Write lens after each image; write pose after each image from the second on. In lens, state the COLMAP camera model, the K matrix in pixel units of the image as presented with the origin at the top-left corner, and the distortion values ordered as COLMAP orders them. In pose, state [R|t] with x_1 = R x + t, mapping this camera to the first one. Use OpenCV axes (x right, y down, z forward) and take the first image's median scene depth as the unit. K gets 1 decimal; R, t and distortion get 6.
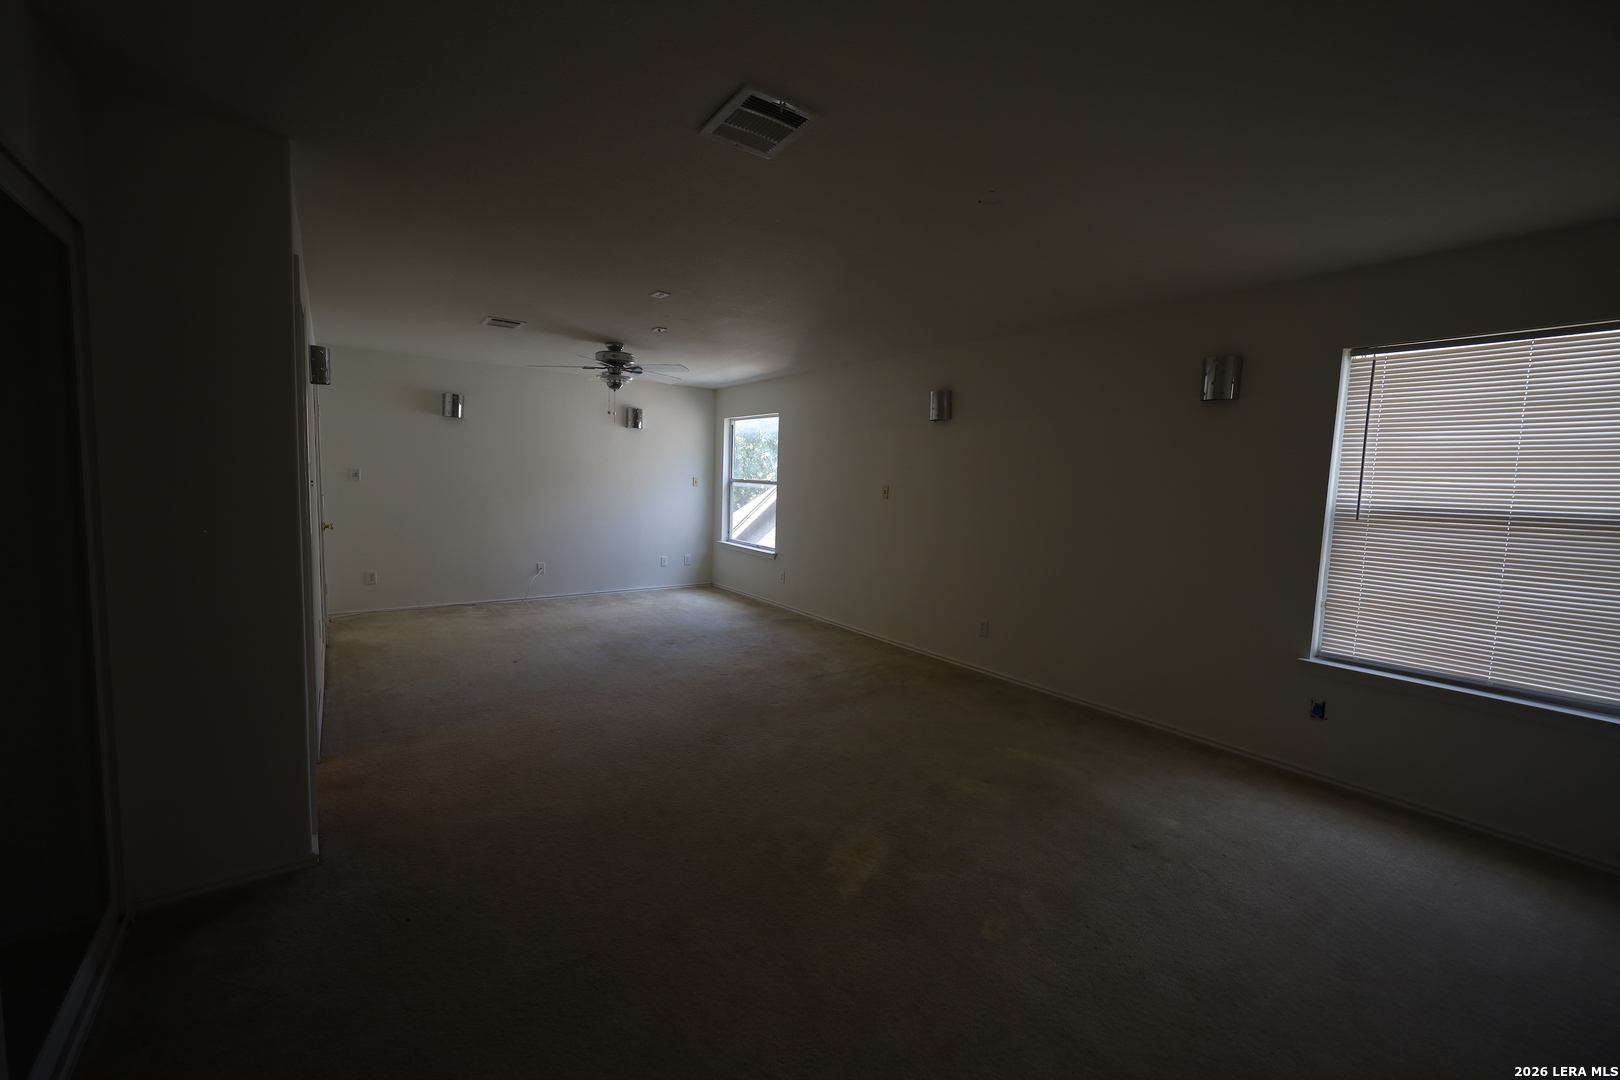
lens RADIAL K [[652.7, 0, 809.6], [0, 652.7, 543.2], [0, 0, 1]] dist [-0.001977, 0.000625]
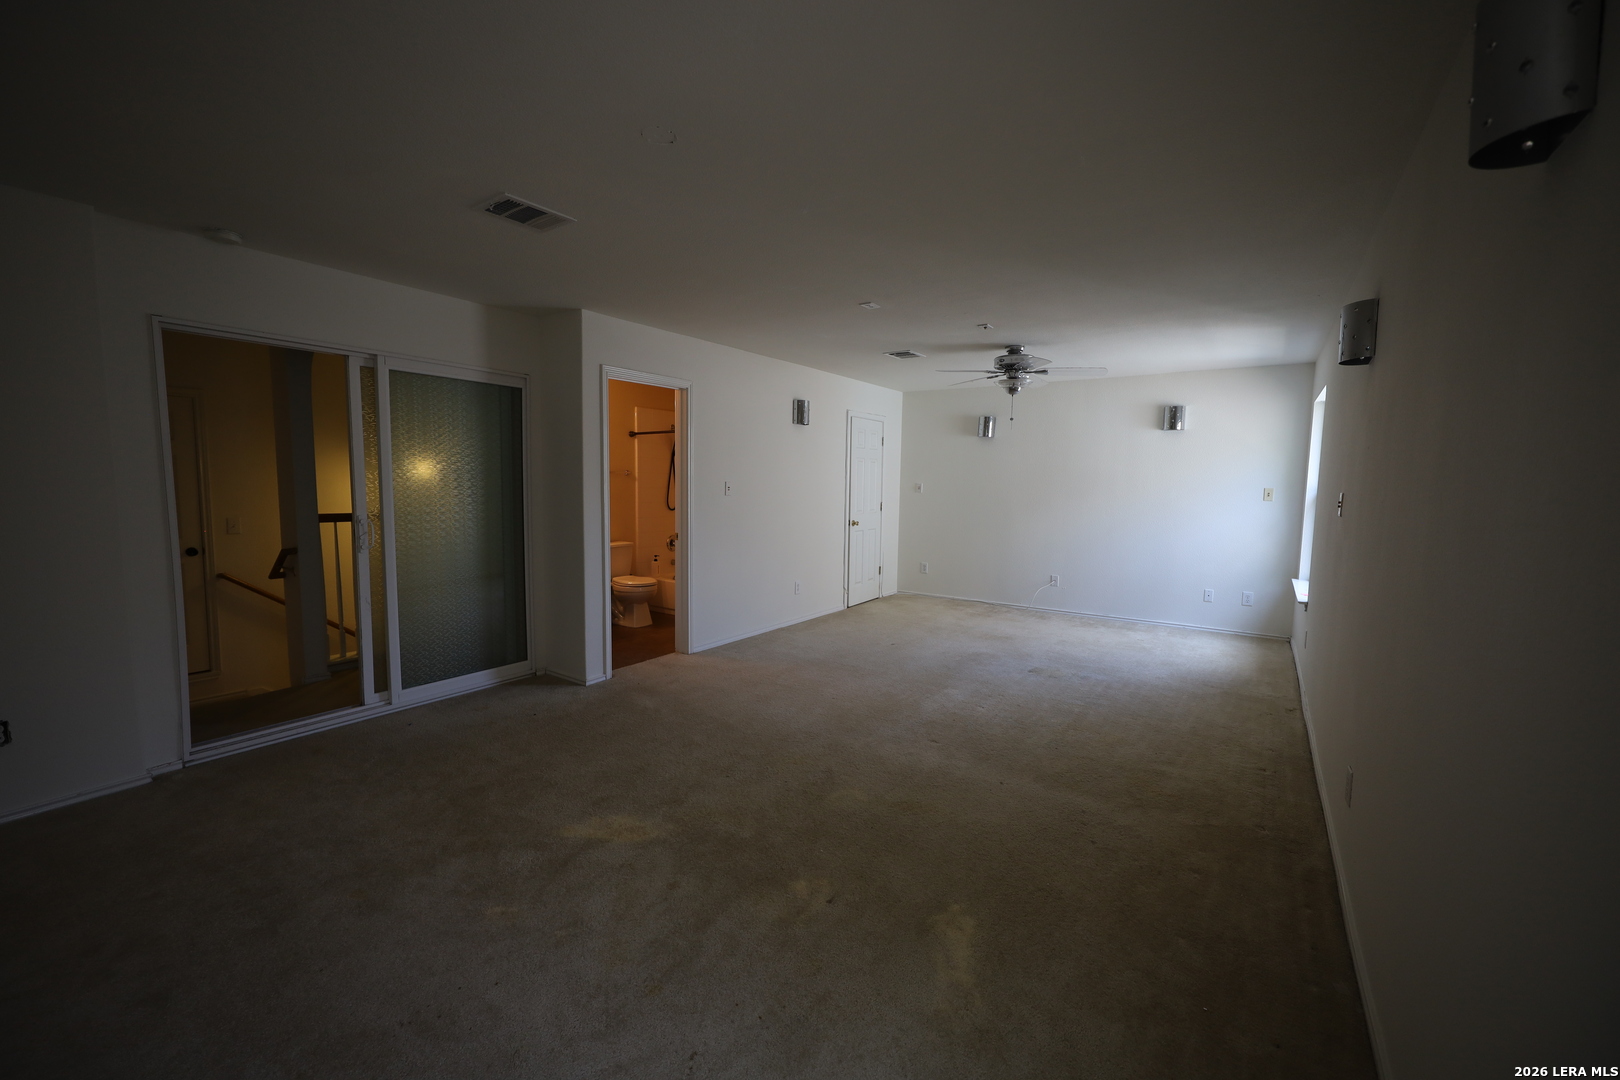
lens RADIAL K [[652.7, 0, 811.0], [0, 652.7, 537.9], [0, 0, 1]] dist [-0.001977, 0.000625]
pose [[0.324272, 0.058684, -0.944142, 0.449809], [-0.101573, 0.994464, 0.026926, -0.016785], [0.940495, 0.087168, 0.328437, 0.357151]]
